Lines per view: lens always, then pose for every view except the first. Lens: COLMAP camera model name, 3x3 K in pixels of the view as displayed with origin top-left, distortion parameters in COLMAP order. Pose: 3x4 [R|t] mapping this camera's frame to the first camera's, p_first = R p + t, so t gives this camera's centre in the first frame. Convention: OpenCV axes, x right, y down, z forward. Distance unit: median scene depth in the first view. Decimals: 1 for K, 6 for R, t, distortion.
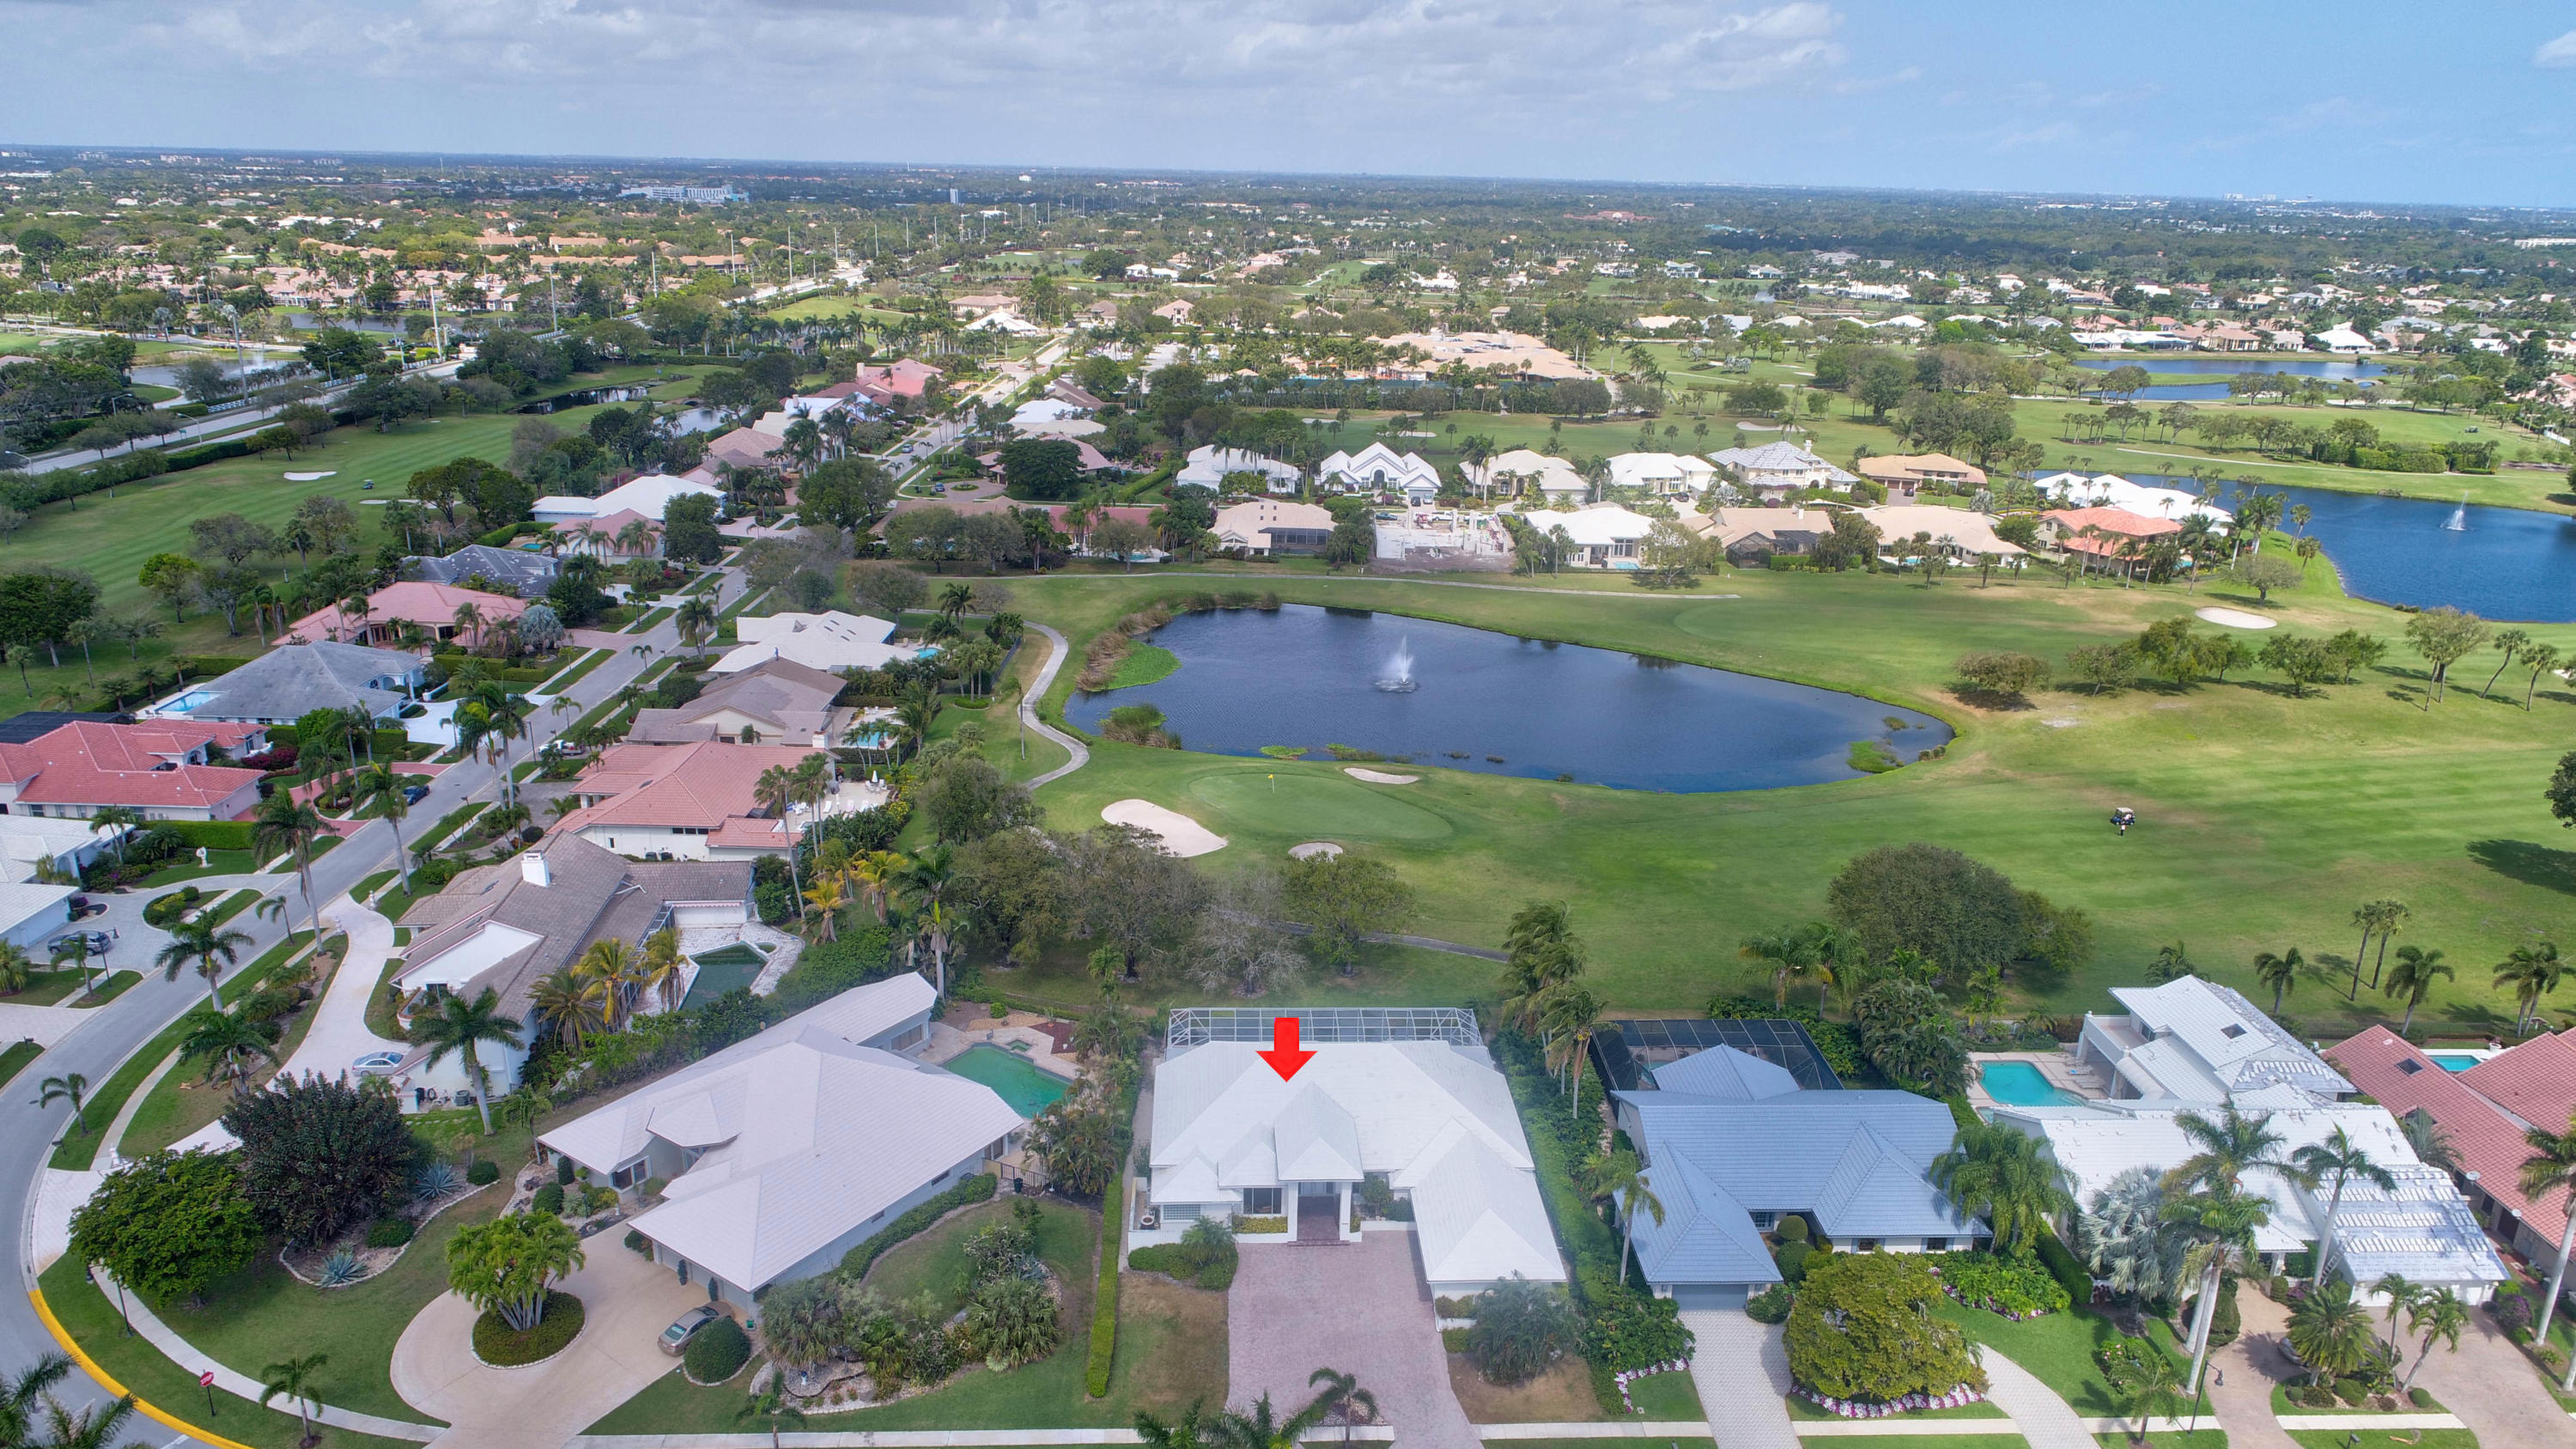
lens RADIAL K [[1738.1, 0, 1291.8], [0, 1738.1, 723.8], [0, 0, 1]] dist [-0.000748, 0.001894]
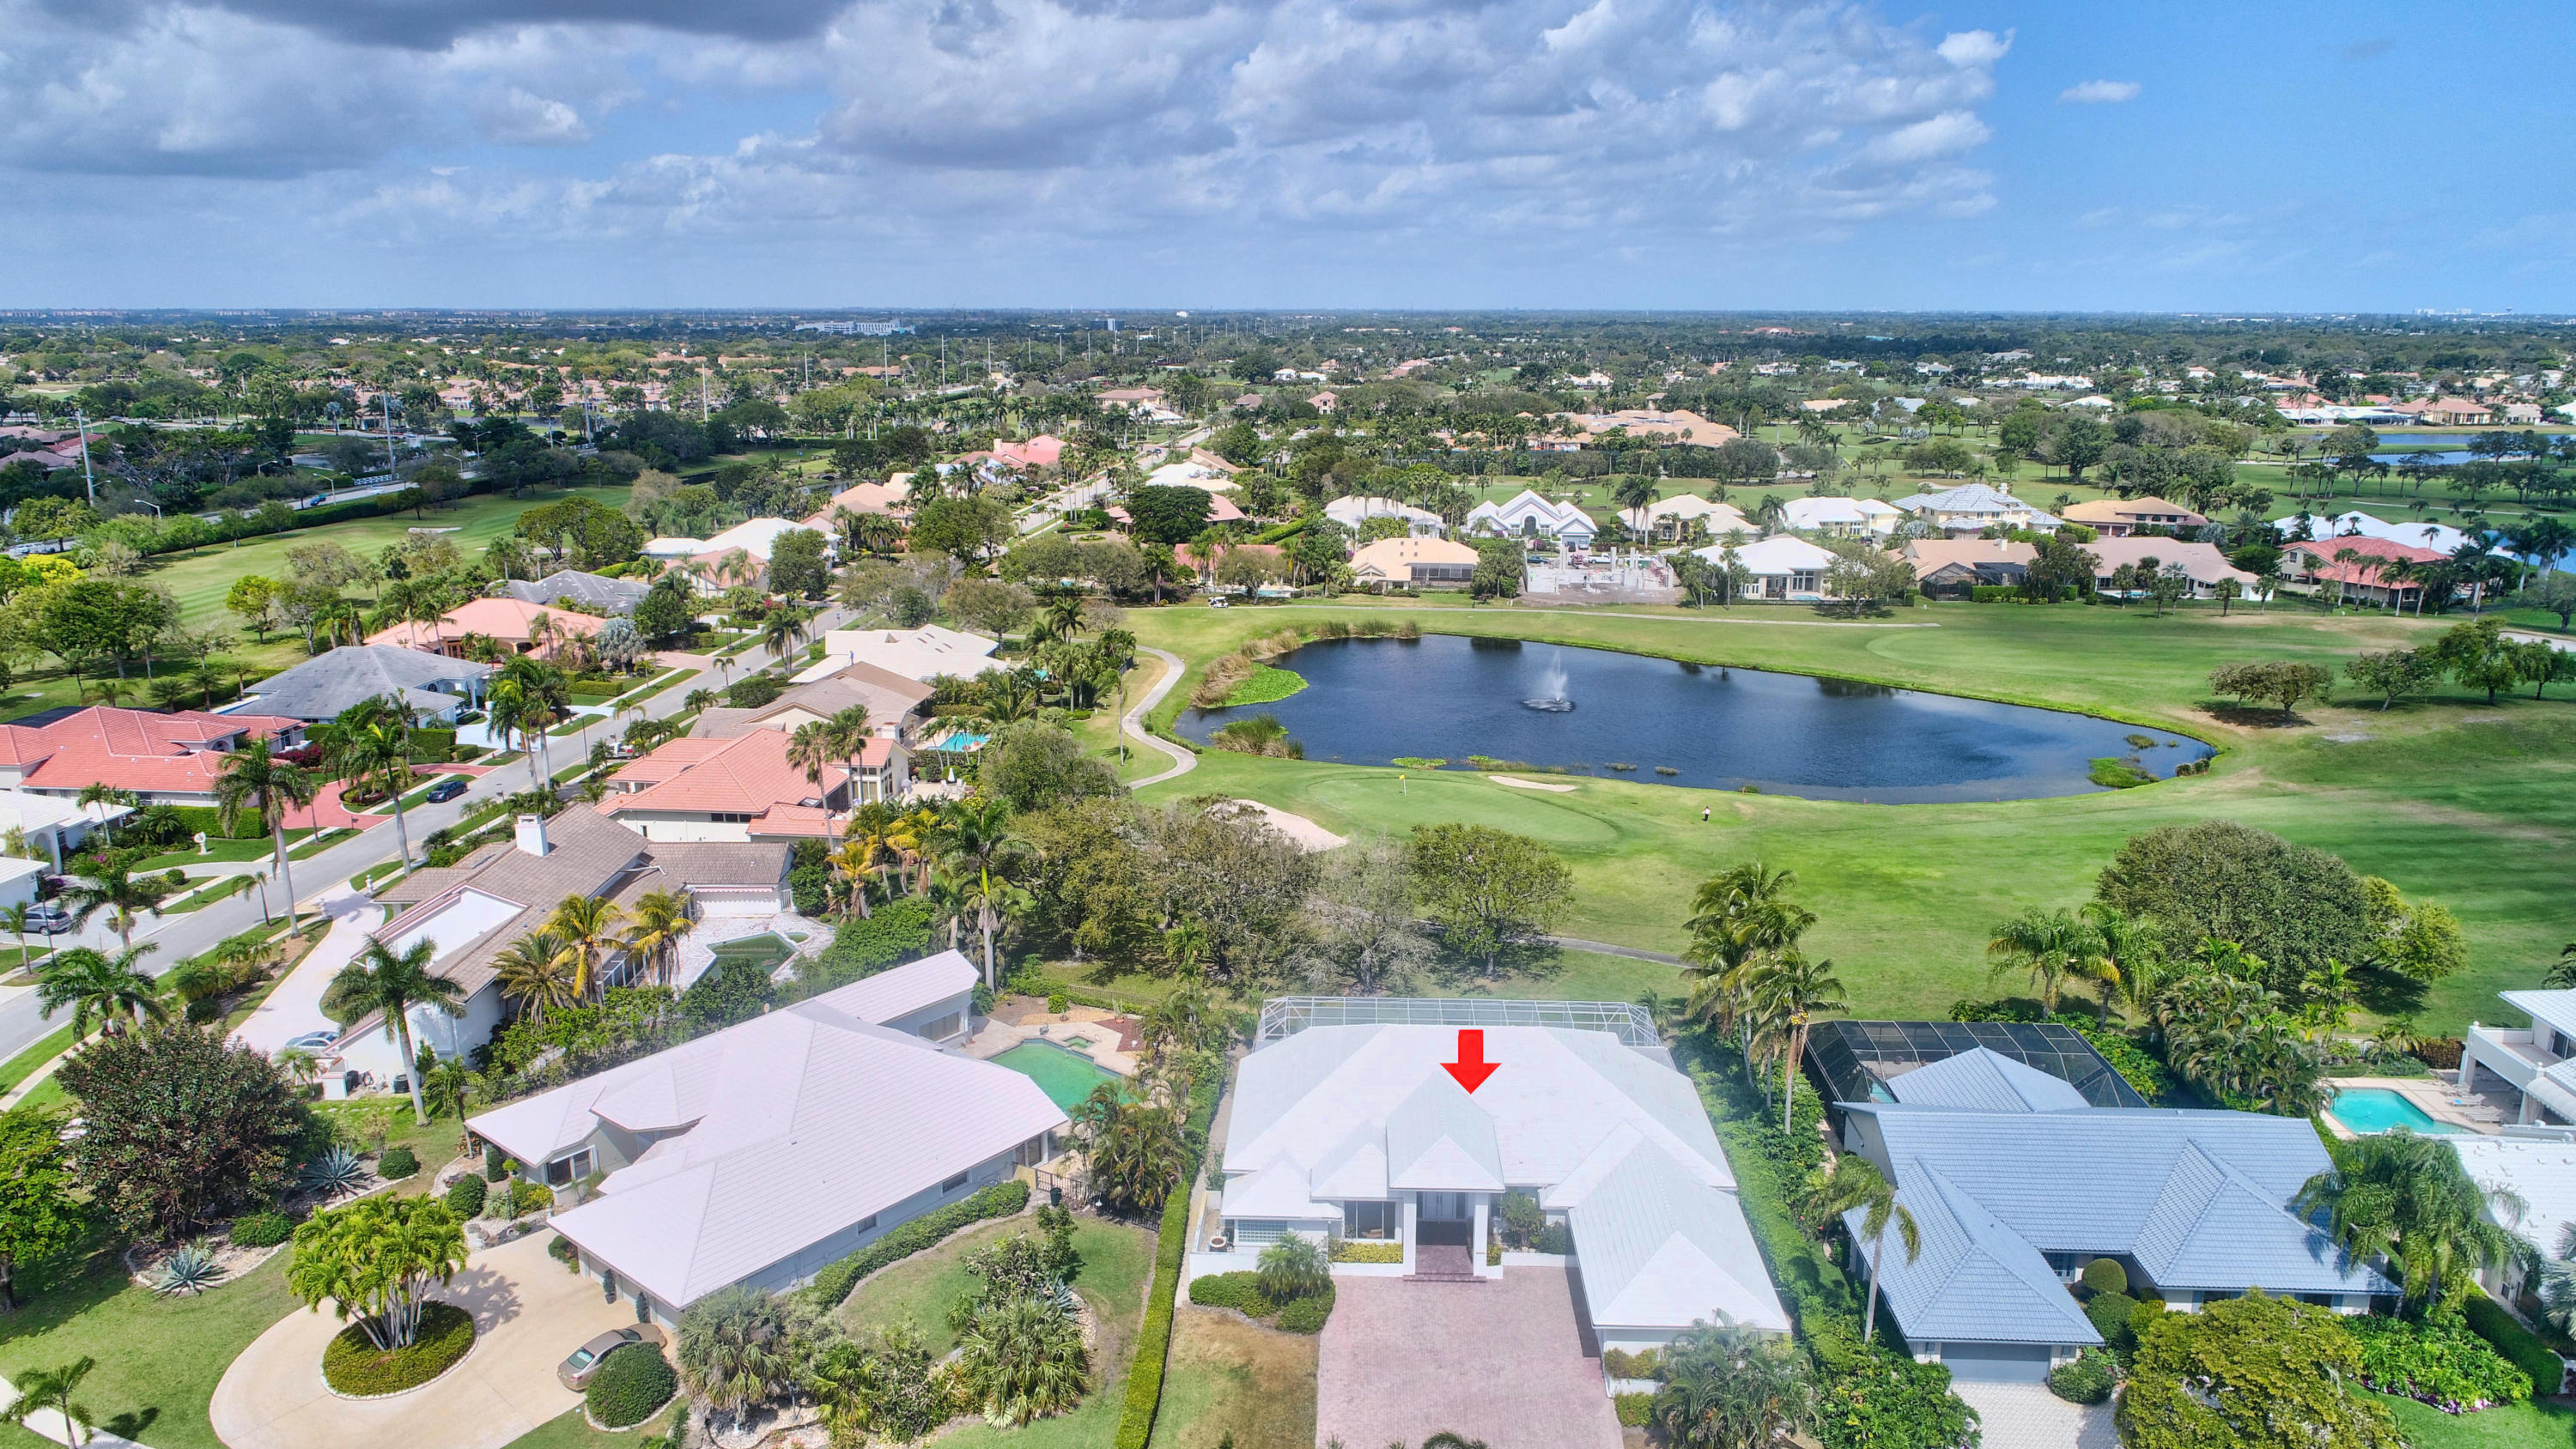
lens RADIAL K [[1737.6, 0, 1285.3], [0, 1737.6, 720.3], [0, 0, 1]] dist [-0.000748, 0.001894]
pose [[0.995789, -0.001092, -0.091667, 0.009220], [-0.006063, 0.996955, -0.077745, 0.069193], [0.091473, 0.077973, 0.992750, 0.137490]]
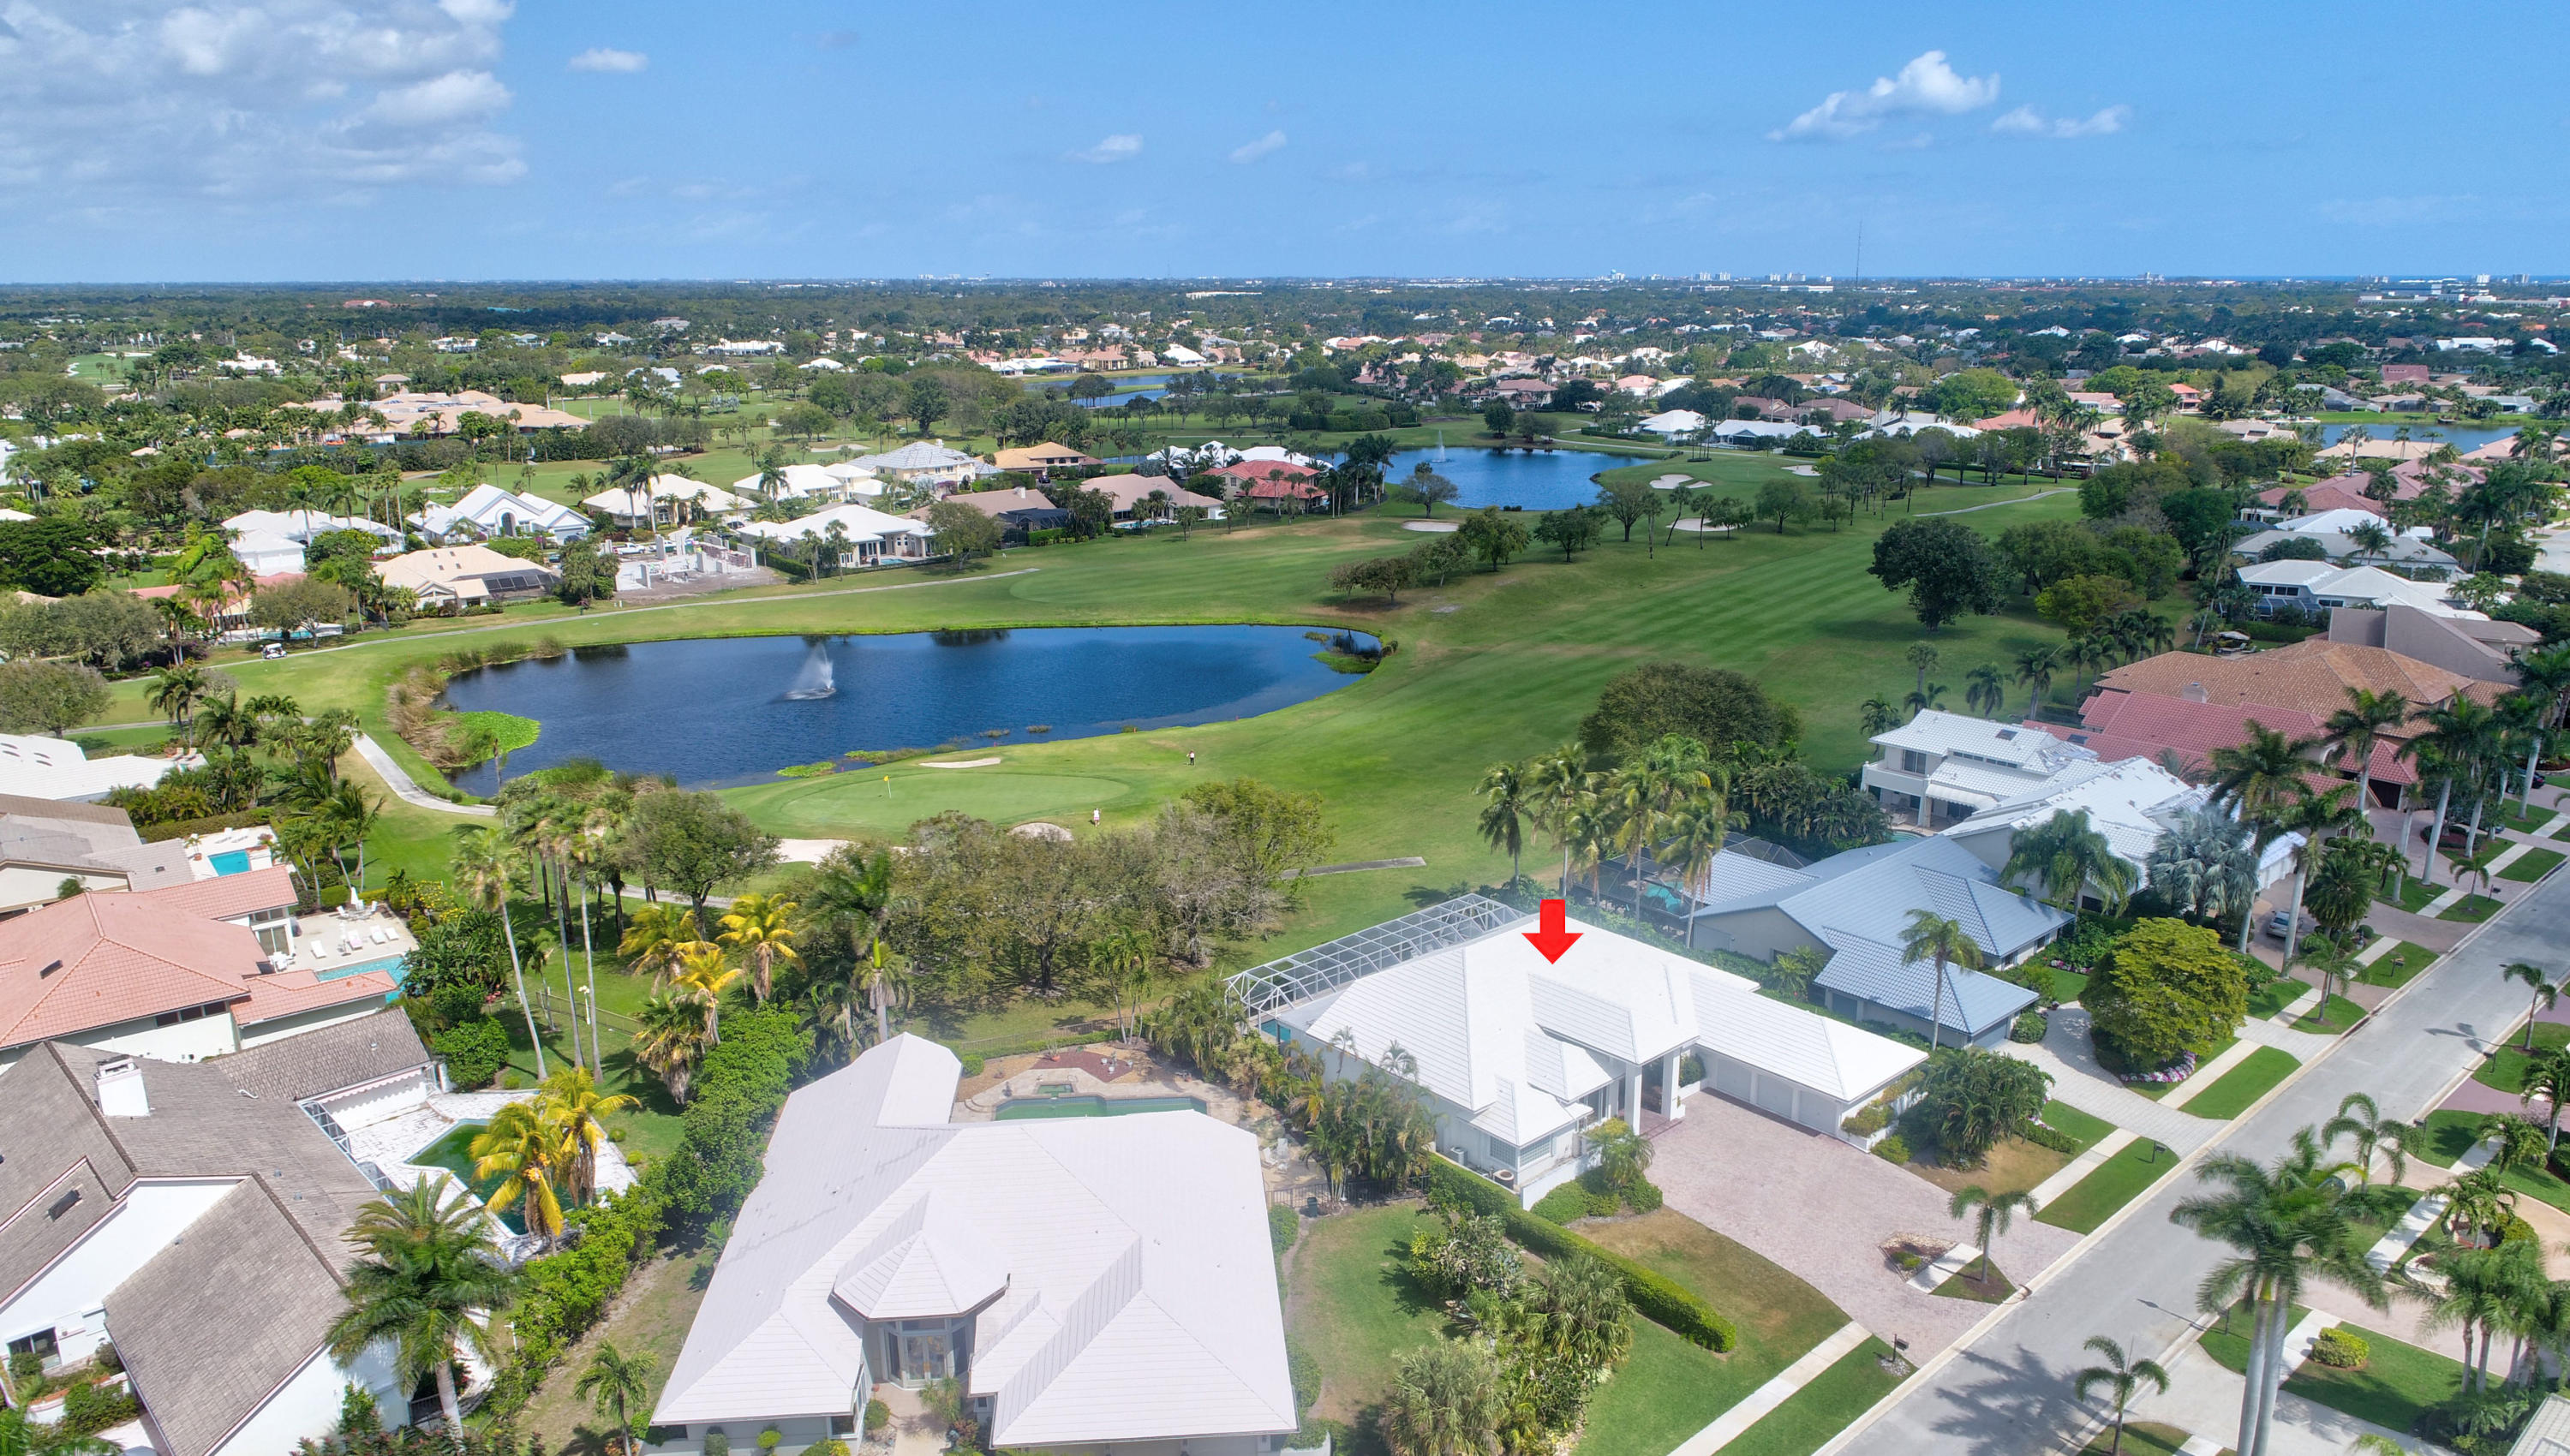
lens RADIAL K [[1752.7, 0, 1286.5], [0, 1752.7, 730.8], [0, 0, 1]] dist [0.003911, -0.006010]
pose [[0.776212, -0.187451, 0.601961, -0.350417], [0.216391, 0.975989, 0.024893, 0.028604], [-0.592174, 0.110936, 0.798137, 0.236903]]
